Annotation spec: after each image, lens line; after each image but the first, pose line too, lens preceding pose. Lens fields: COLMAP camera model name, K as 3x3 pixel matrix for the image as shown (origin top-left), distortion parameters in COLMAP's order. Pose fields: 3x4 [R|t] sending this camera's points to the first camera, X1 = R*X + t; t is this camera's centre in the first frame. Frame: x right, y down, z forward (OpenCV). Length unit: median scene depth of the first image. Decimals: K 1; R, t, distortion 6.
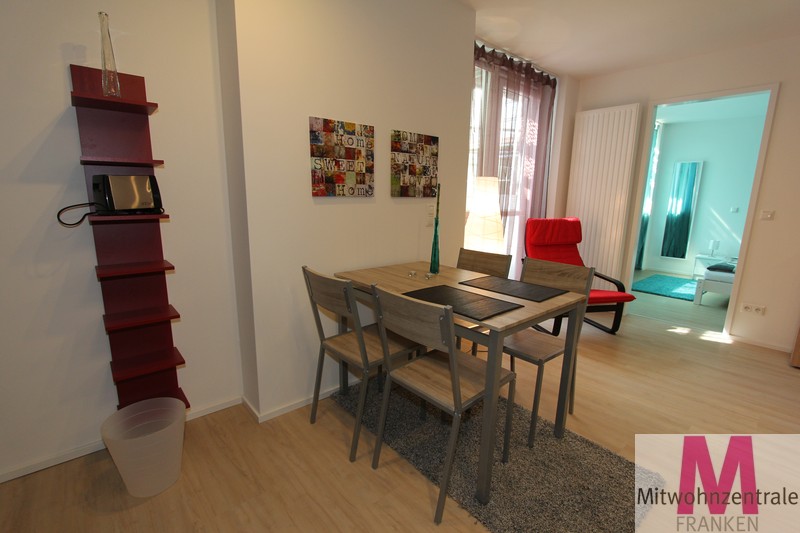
lens RADIAL K [[369.4, 0, 400.3], [0, 369.4, 269.2], [0, 0, 1]] dist [-0.004635, -0.000123]
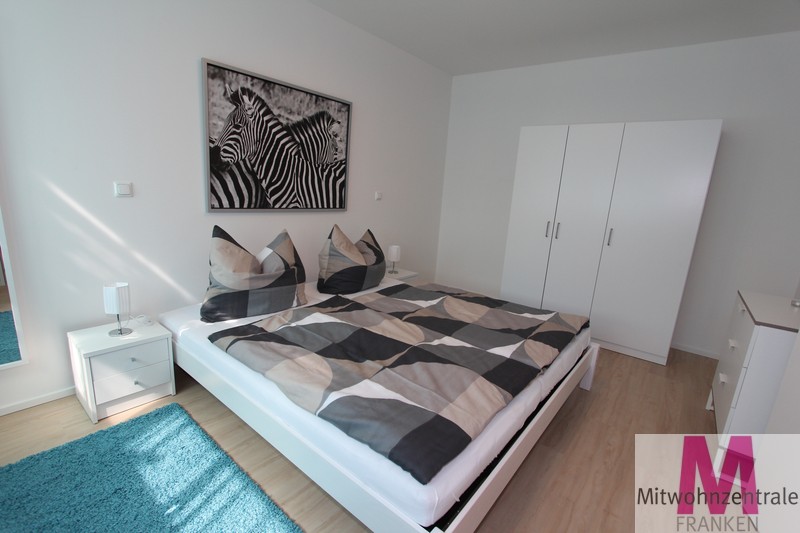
lens RADIAL K [[369.4, 0, 400.3], [0, 369.4, 269.2], [0, 0, 1]] dist [-0.004635, -0.000123]
pose [[-0.161814, -0.244384, 0.956082, 0.413721], [0.129333, 0.955241, 0.266058, -0.120681], [-0.978309, 0.166705, -0.122965, 0.649240]]
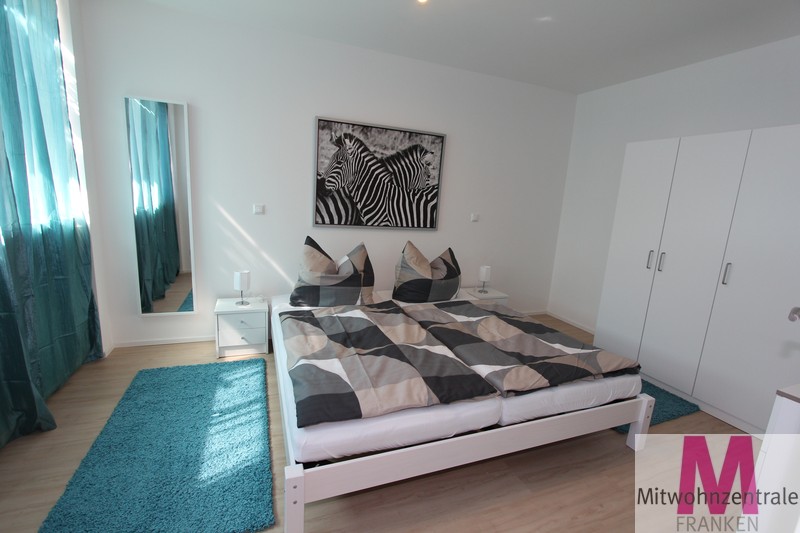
lens RADIAL K [[369.4, 0, 400.3], [0, 369.4, 269.2], [0, 0, 1]] dist [-0.004635, -0.000123]
pose [[0.342583, -0.178516, 0.922371, 0.384430], [0.132101, 0.981181, 0.140833, -0.101445], [-0.930154, 0.073599, 0.359718, 0.508185]]
